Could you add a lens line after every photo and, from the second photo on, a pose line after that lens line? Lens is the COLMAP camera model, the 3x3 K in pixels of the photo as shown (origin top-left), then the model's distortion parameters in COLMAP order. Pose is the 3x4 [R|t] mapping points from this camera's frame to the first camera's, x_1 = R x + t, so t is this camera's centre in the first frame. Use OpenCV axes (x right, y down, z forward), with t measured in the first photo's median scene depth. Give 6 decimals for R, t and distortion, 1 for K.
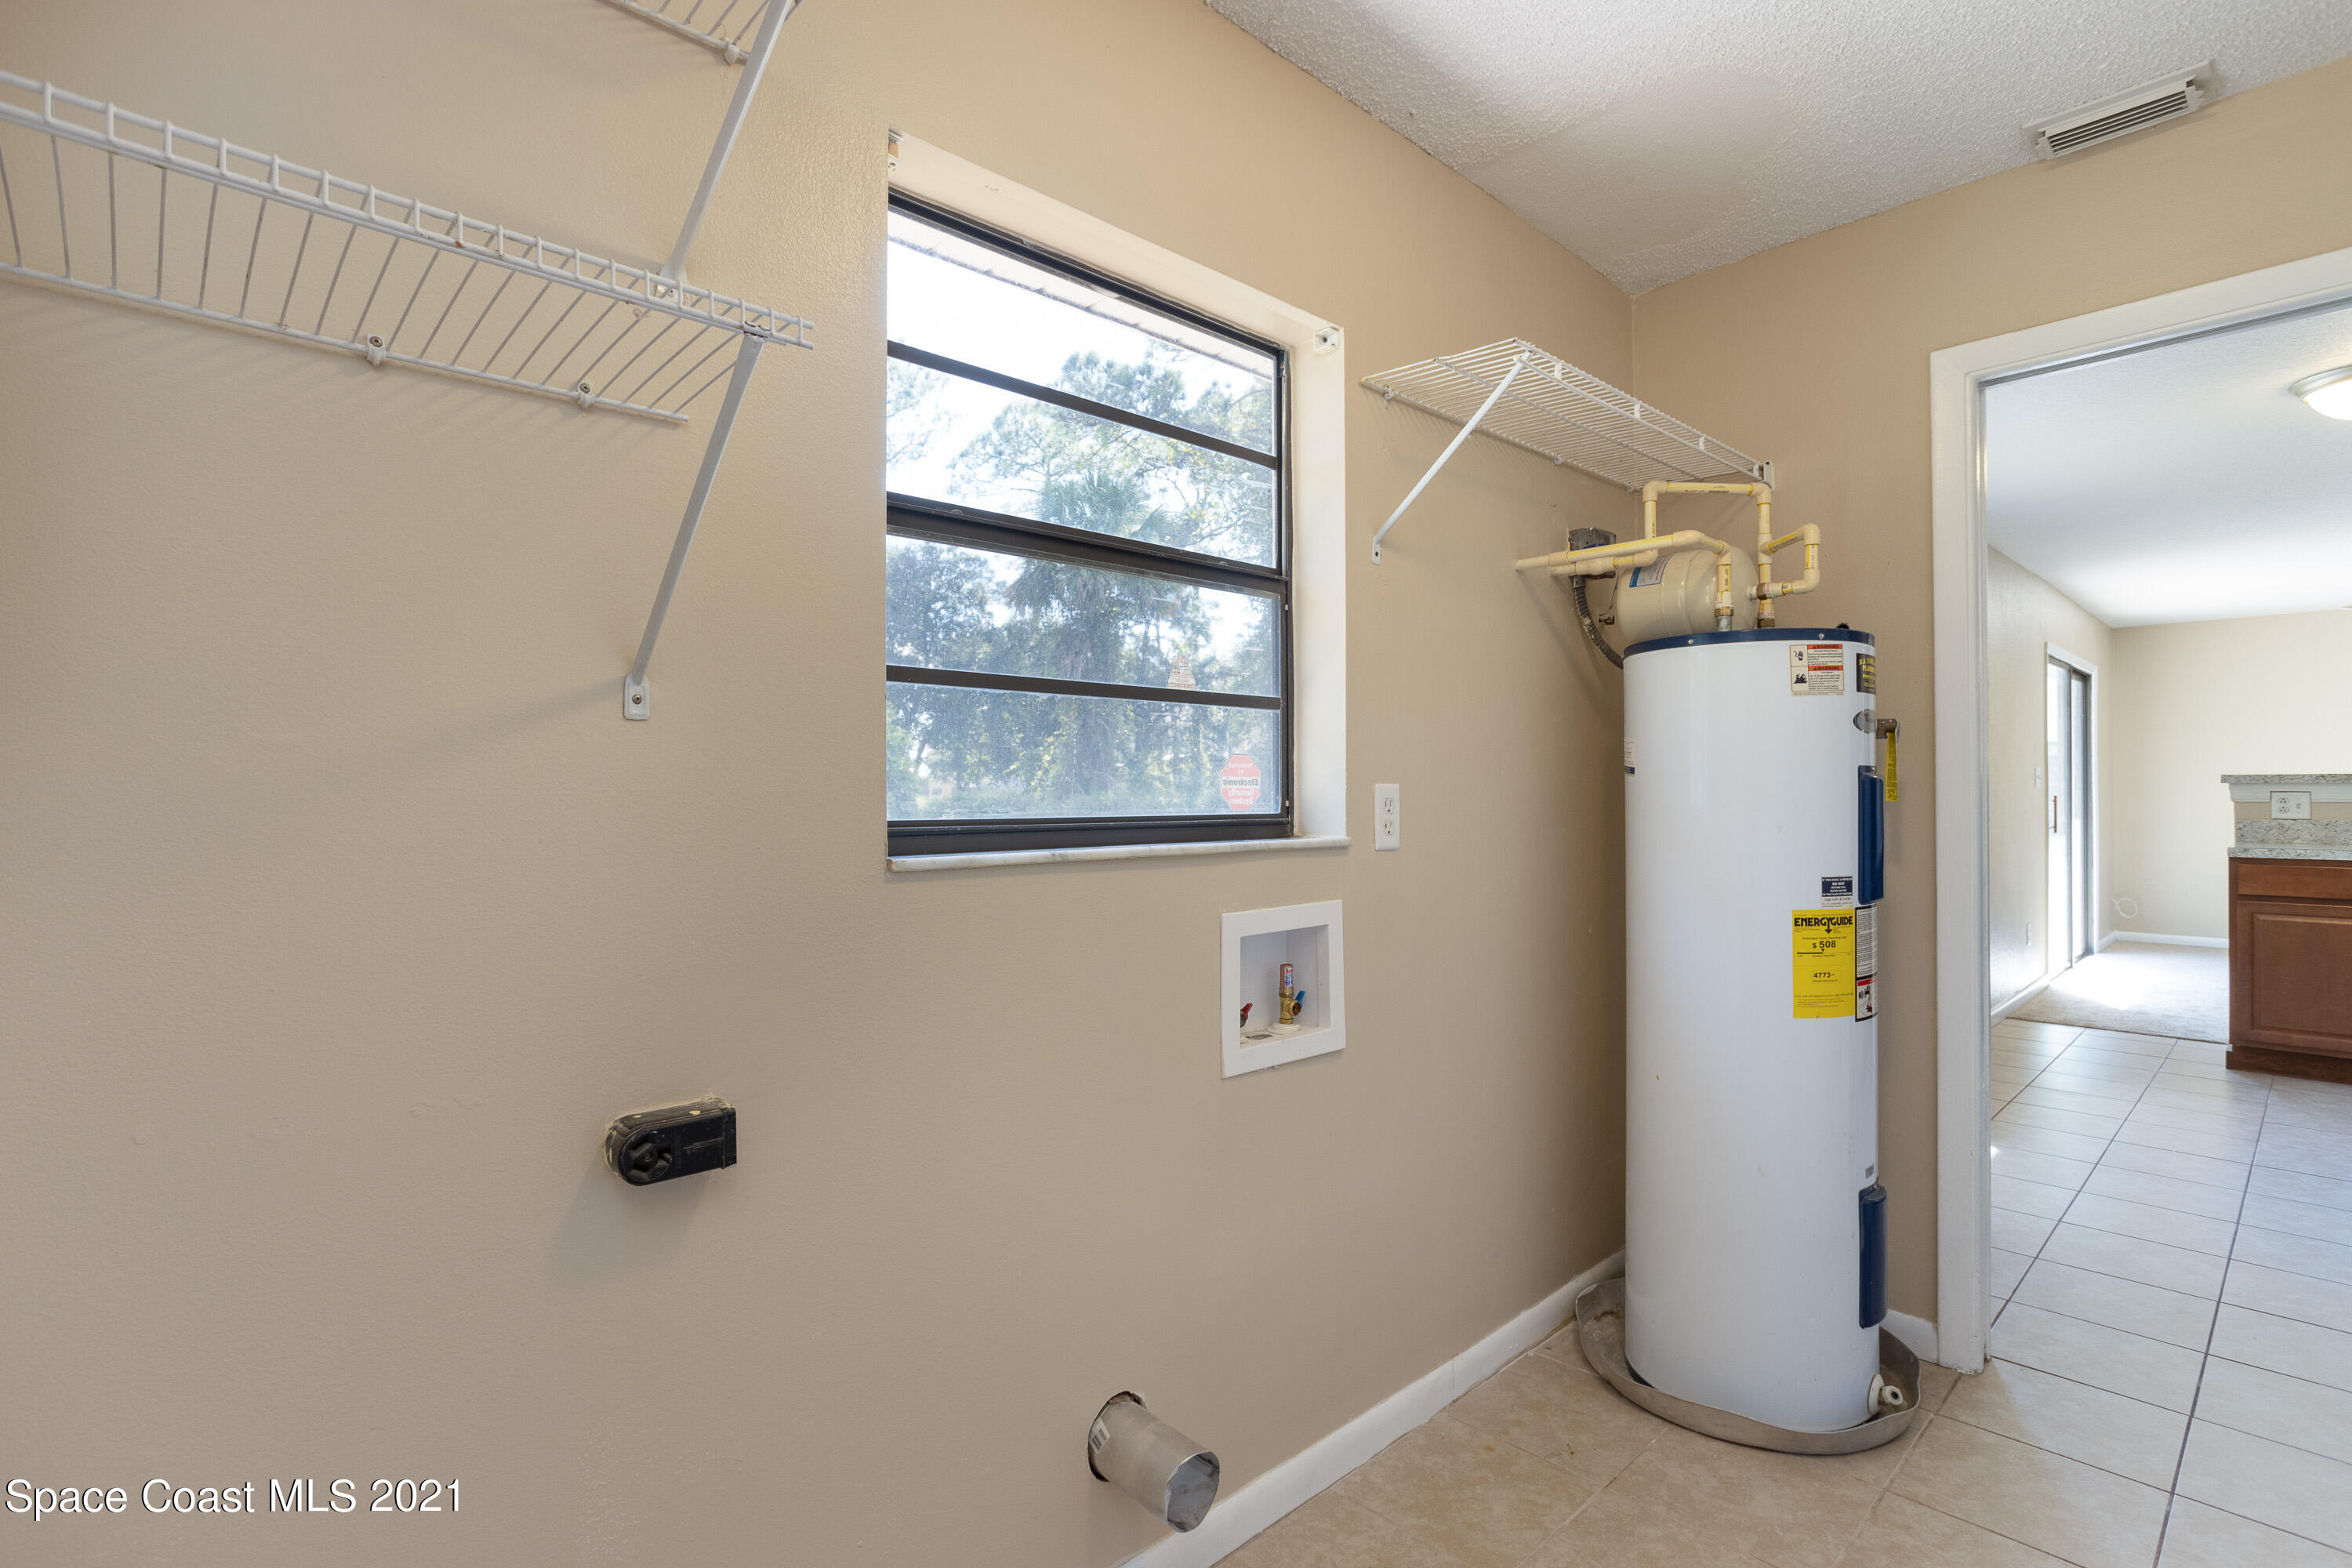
lens RADIAL K [[1097.2, 0, 1173.9], [0, 1097.2, 787.9], [0, 0, 1]] dist [0.002019, 0.000512]
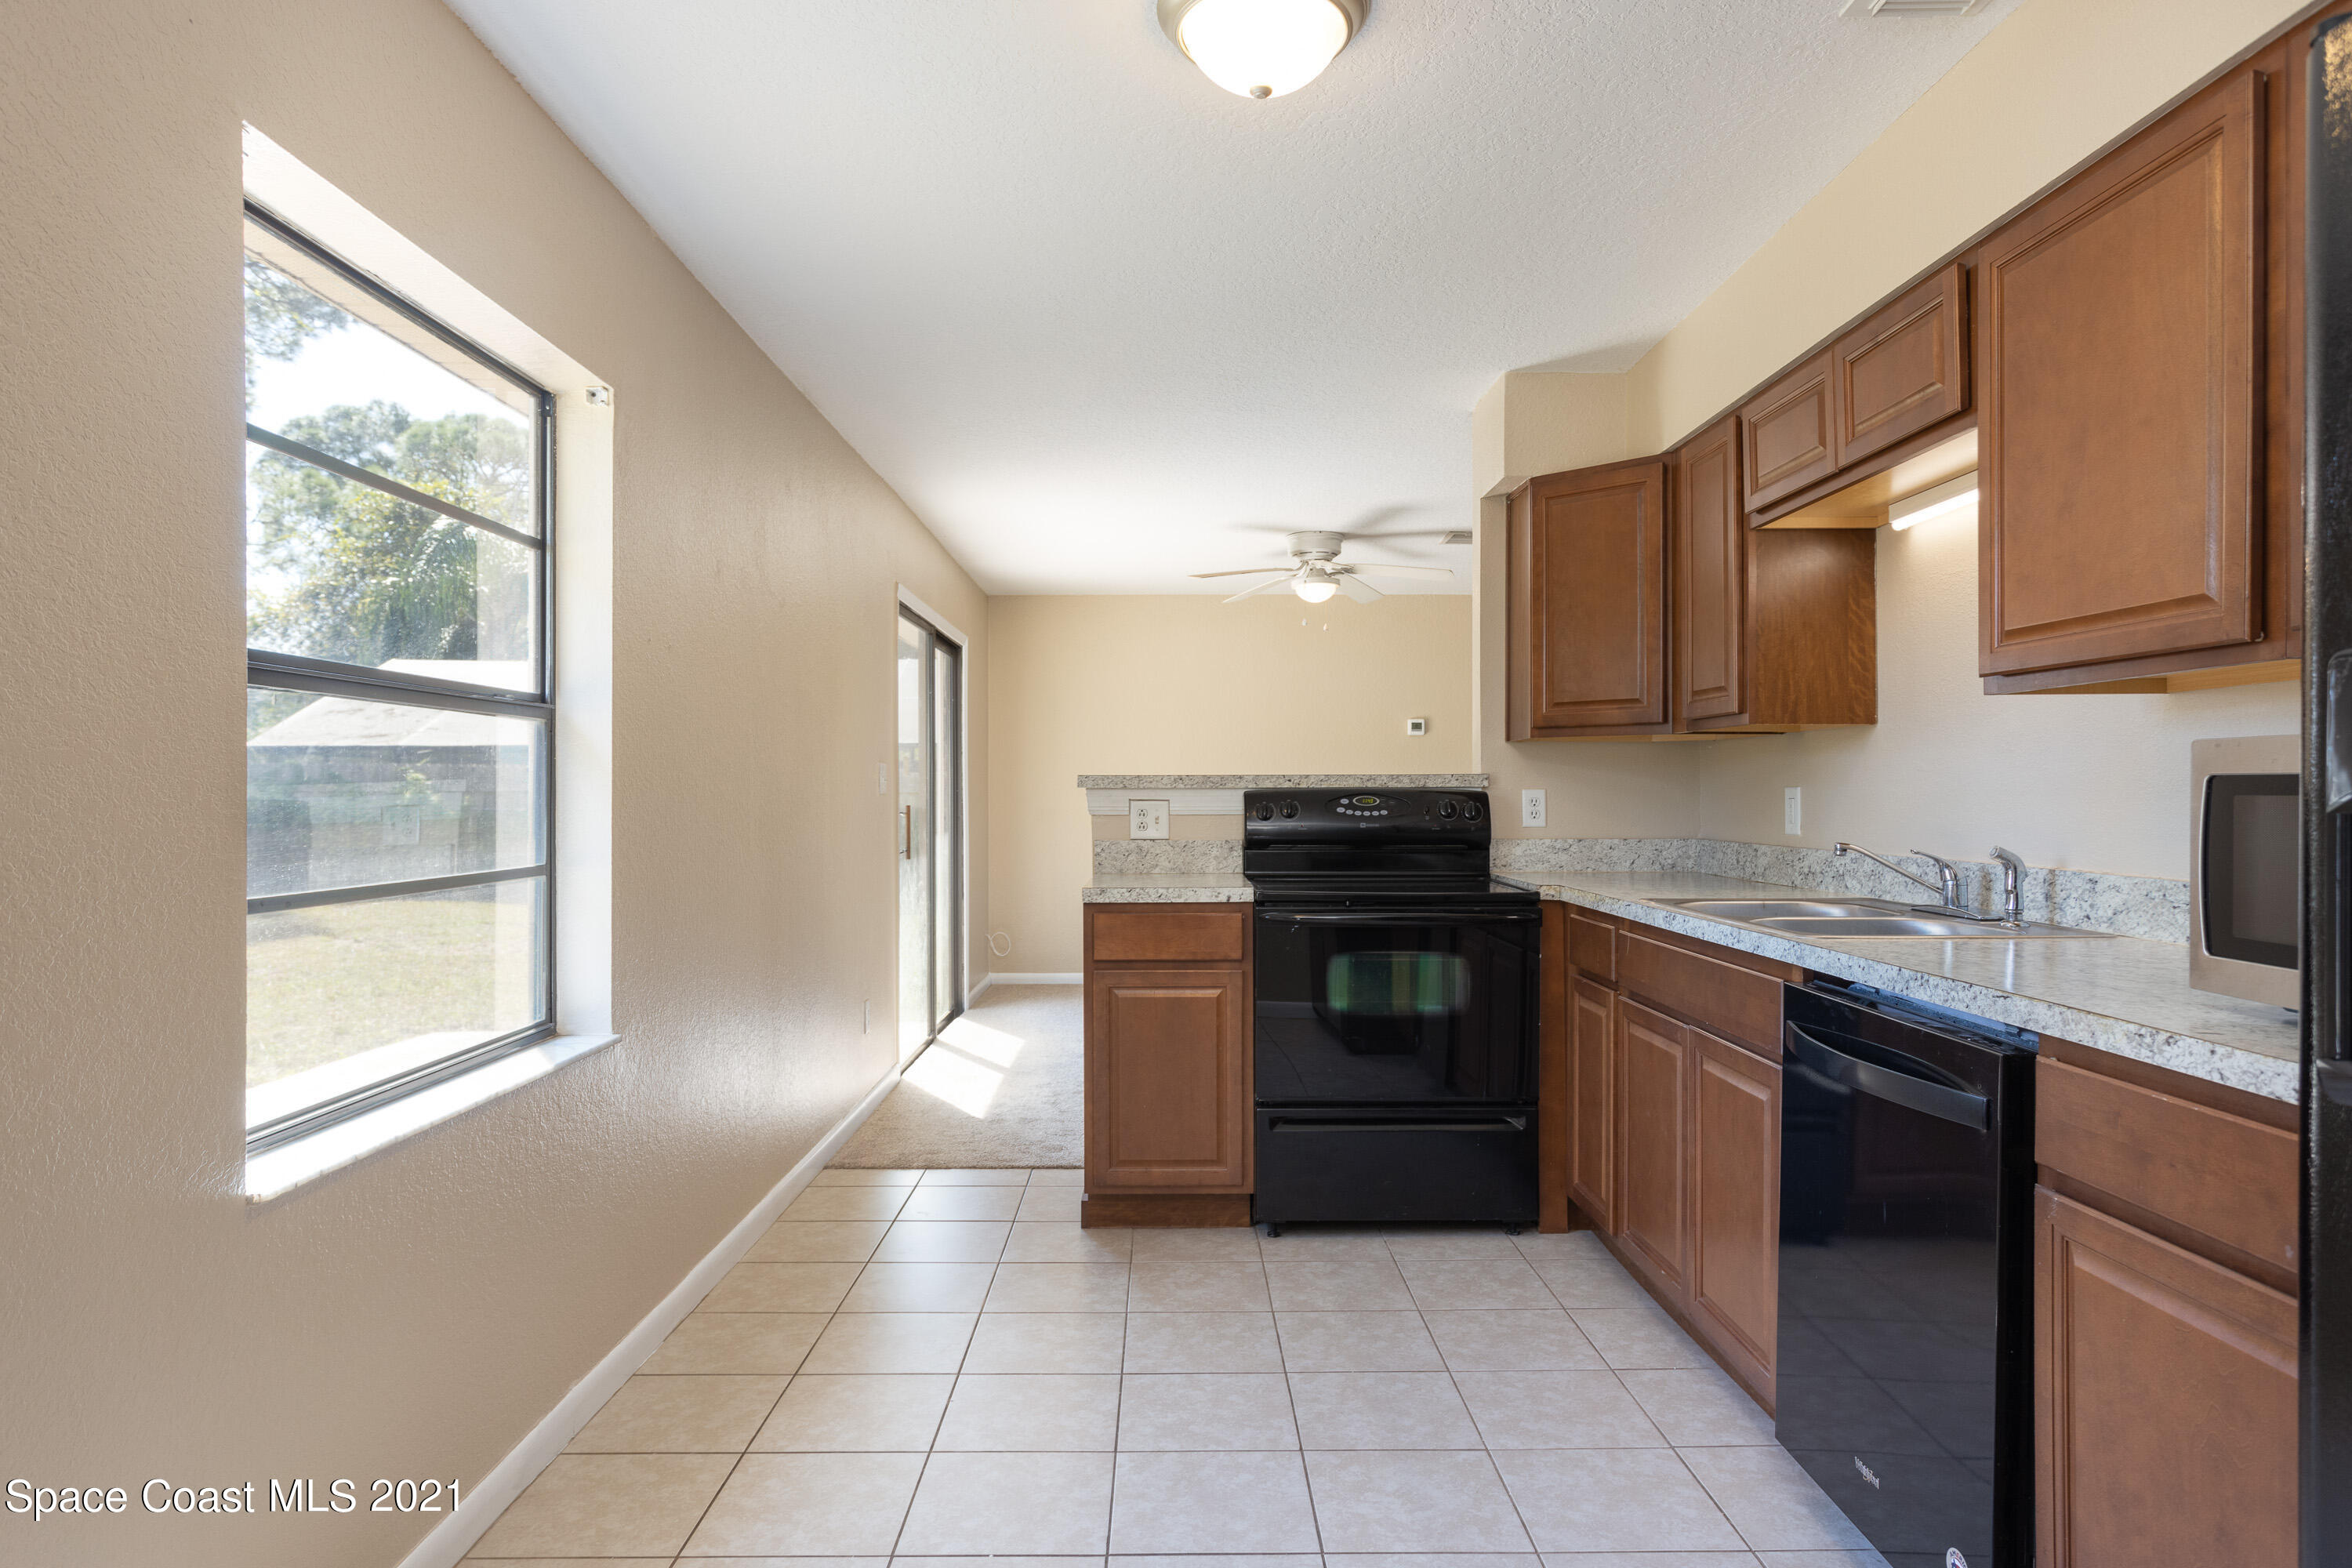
lens RADIAL K [[1480.1, 0, 1177.0], [0, 1480.1, 787.1], [0, 0, 1]] dist [0.000864, 0.000385]
pose [[0.681285, 0.005527, 0.731998, 0.337666], [-0.001043, 0.999978, -0.006579, 0.001387], [-0.732018, 0.003719, 0.681275, 0.345311]]
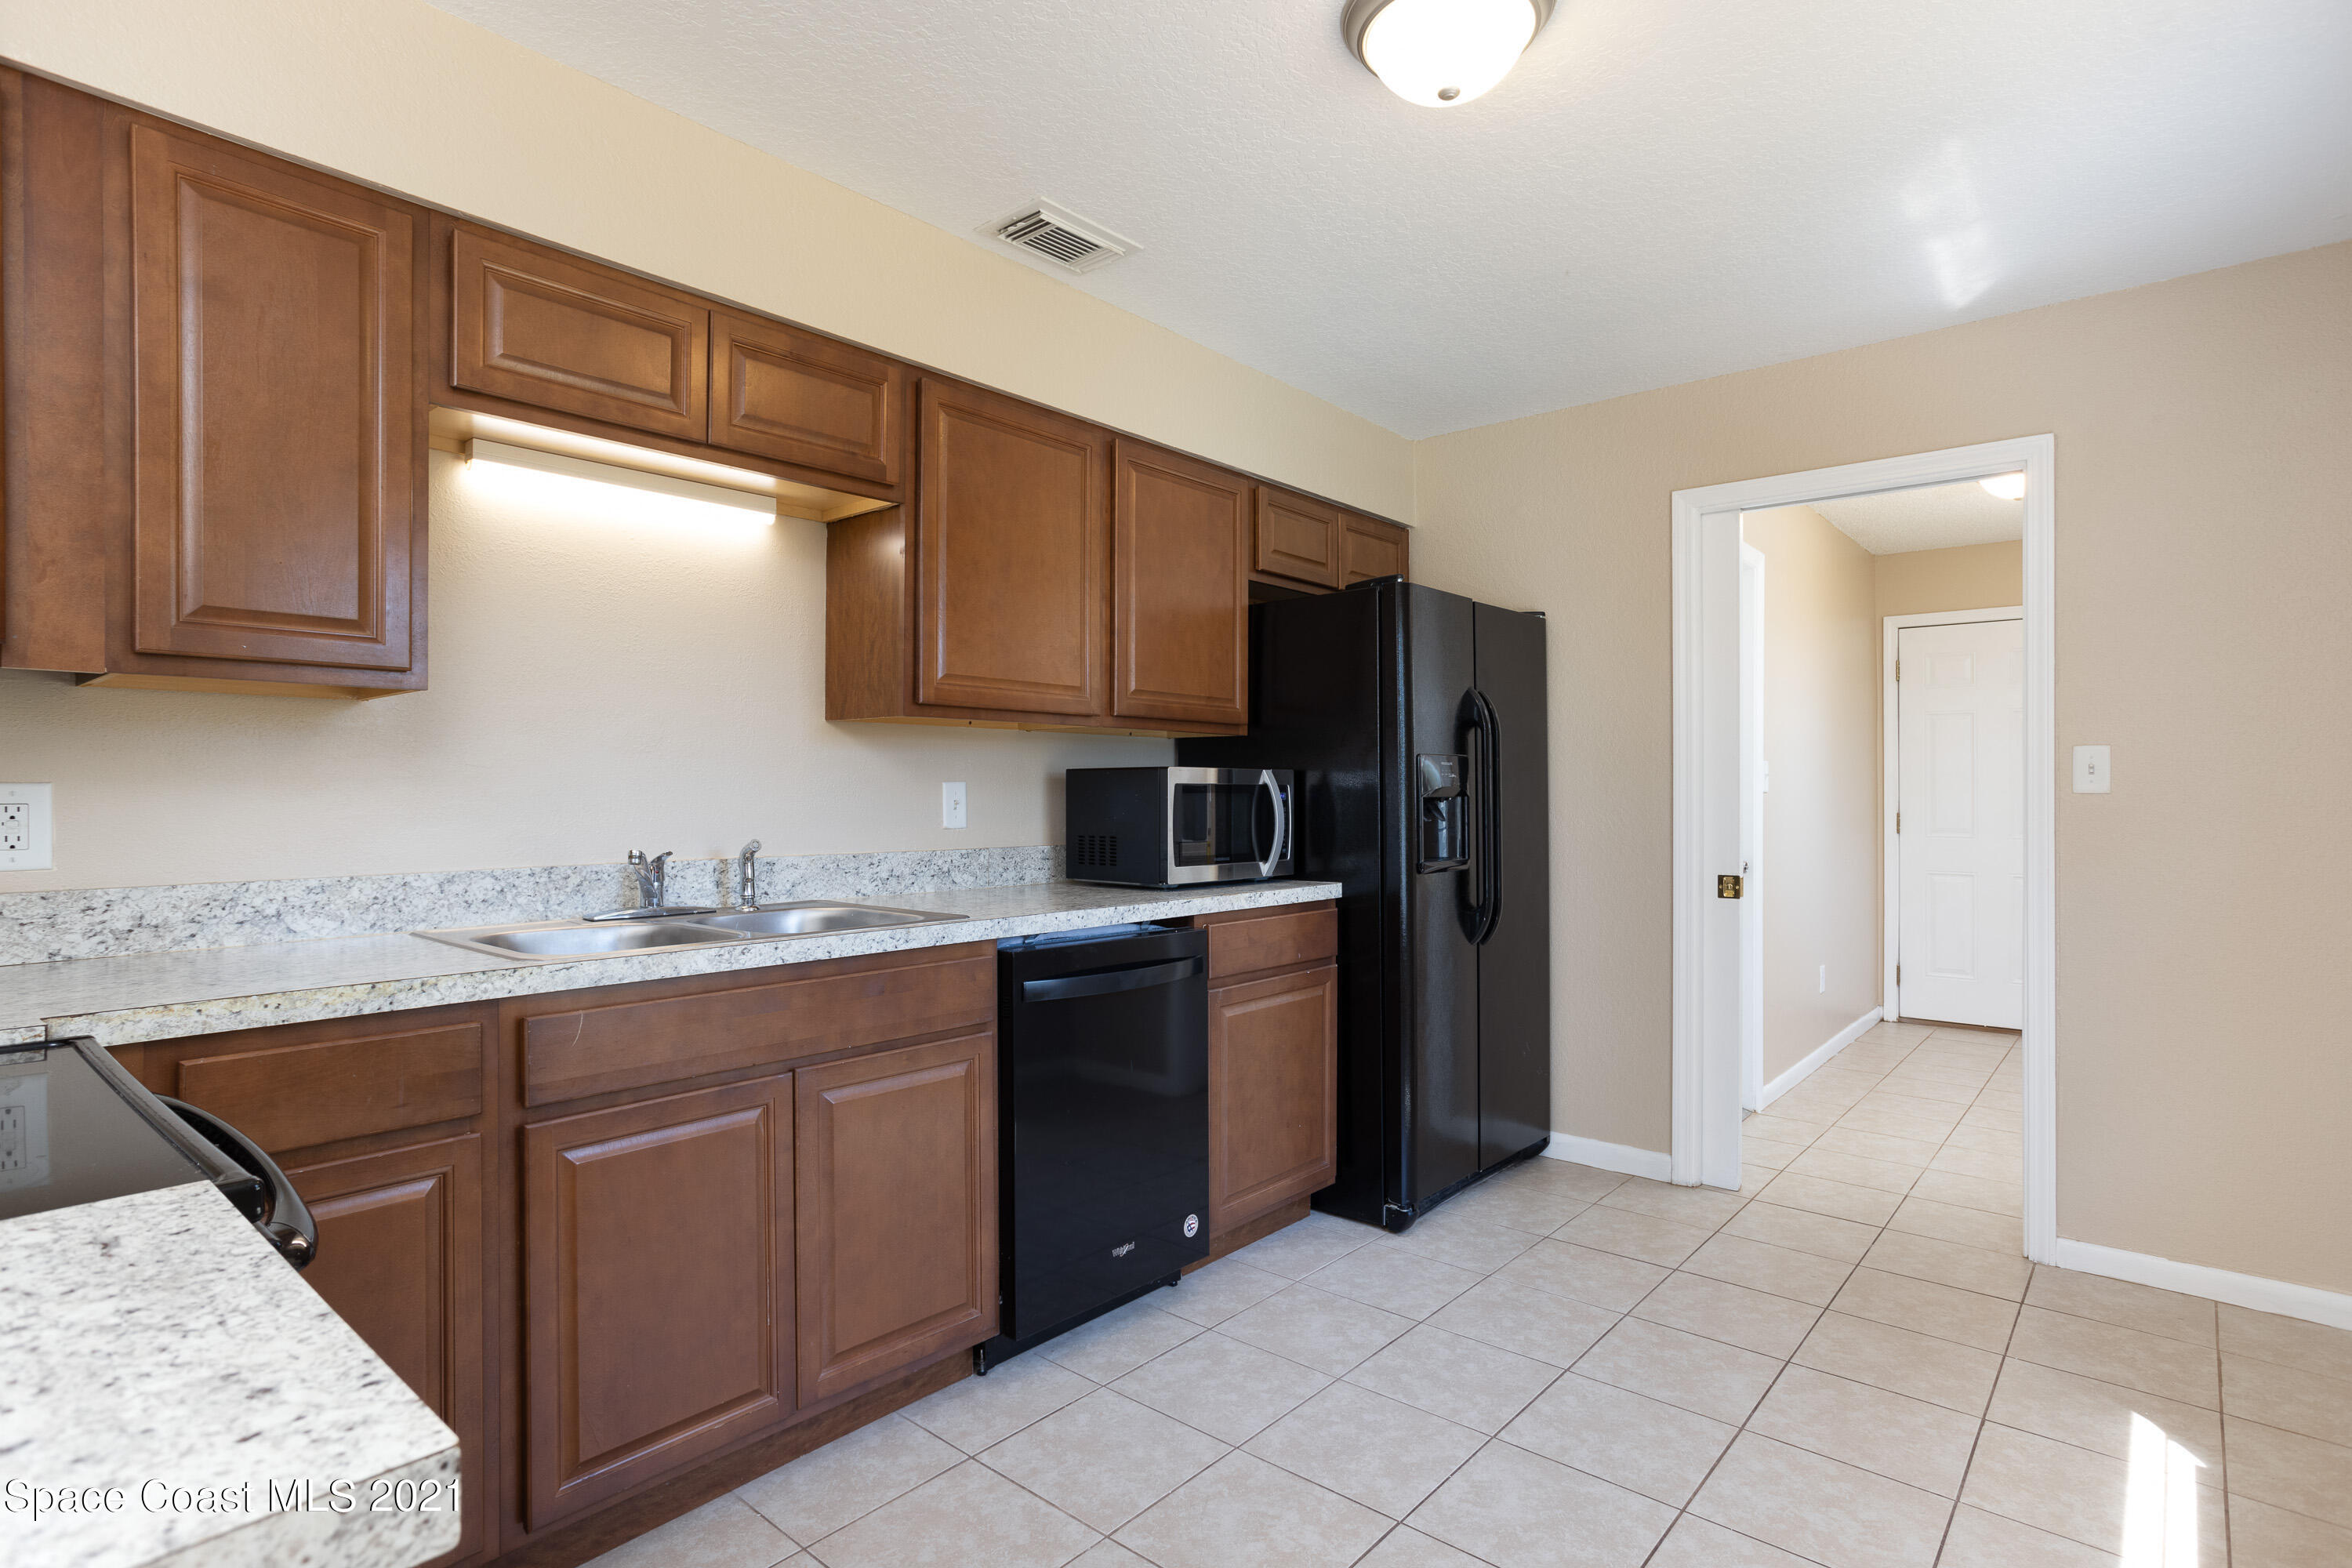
lens RADIAL K [[1173.7, 0, 1180.5], [0, 1173.7, 791.5], [0, 0, 1]] dist [-0.002353, -0.000083]
pose [[-0.993718, 0.007476, -0.111662, 0.816410], [0.007520, 0.999972, 0.000030, 0.000547], [0.111659, -0.000810, -0.993746, 0.991894]]
